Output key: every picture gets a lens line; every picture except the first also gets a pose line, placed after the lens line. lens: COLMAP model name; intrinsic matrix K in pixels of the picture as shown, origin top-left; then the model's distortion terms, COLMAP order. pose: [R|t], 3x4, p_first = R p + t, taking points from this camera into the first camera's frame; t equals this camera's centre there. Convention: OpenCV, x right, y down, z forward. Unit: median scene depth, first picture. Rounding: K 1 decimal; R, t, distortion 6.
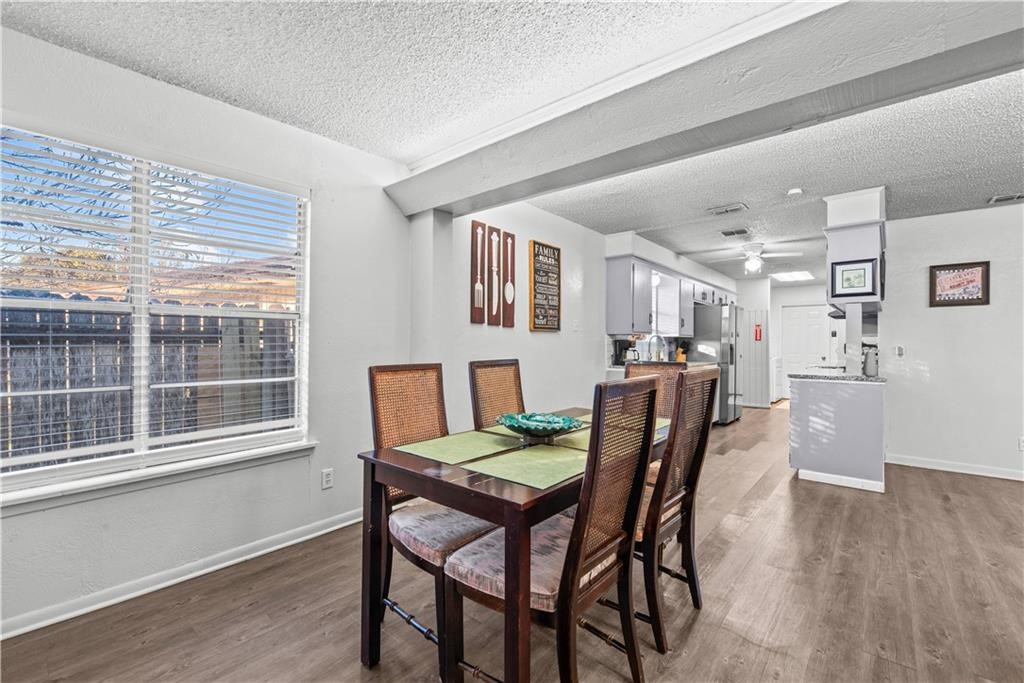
lens RADIAL K [[442.4, 0, 512.0], [0, 442.4, 341.5], [0, 0, 1]] dist [0.000134, 0.000031]
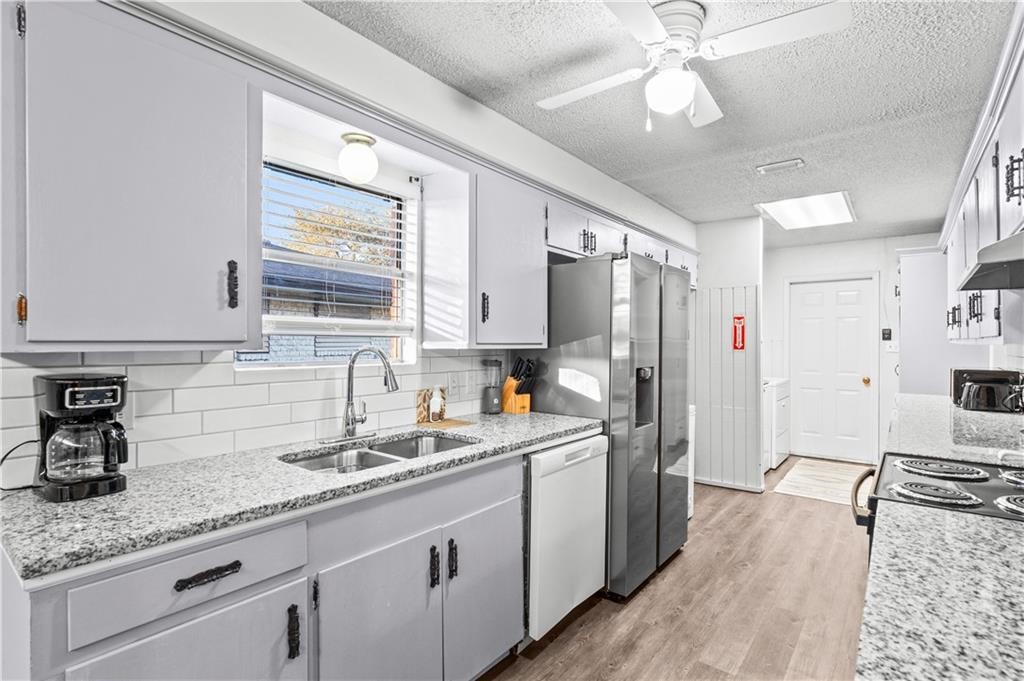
lens RADIAL K [[497.9, 0, 512.0], [0, 497.9, 340.5], [0, 0, 1]] dist [-0.002121, -0.000544]
pose [[0.999480, -0.007339, 0.031395, 0.369762], [0.007521, 0.999956, -0.005675, -0.013848], [-0.031352, 0.005908, 0.999491, 0.589559]]
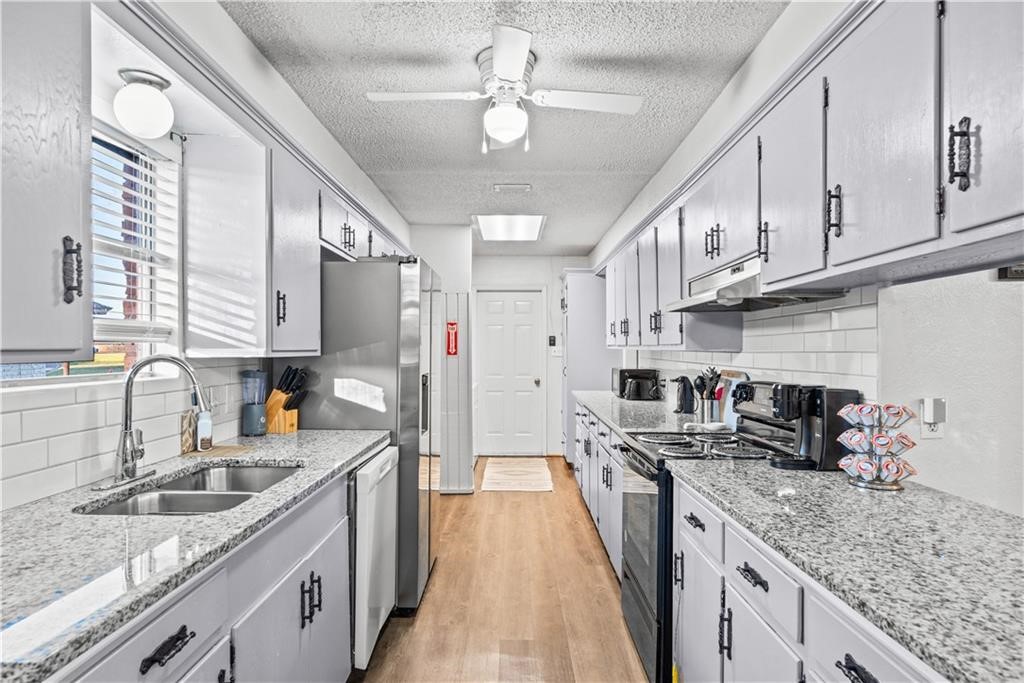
lens RADIAL K [[590.2, 0, 509.9], [0, 590.2, 346.8], [0, 0, 1]] dist [-0.000229, -0.000109]
pose [[0.771108, -0.007041, 0.636665, 0.243452], [0.006839, 0.999973, 0.002776, -0.016267], [-0.636667, 0.002214, 0.771136, 0.581406]]
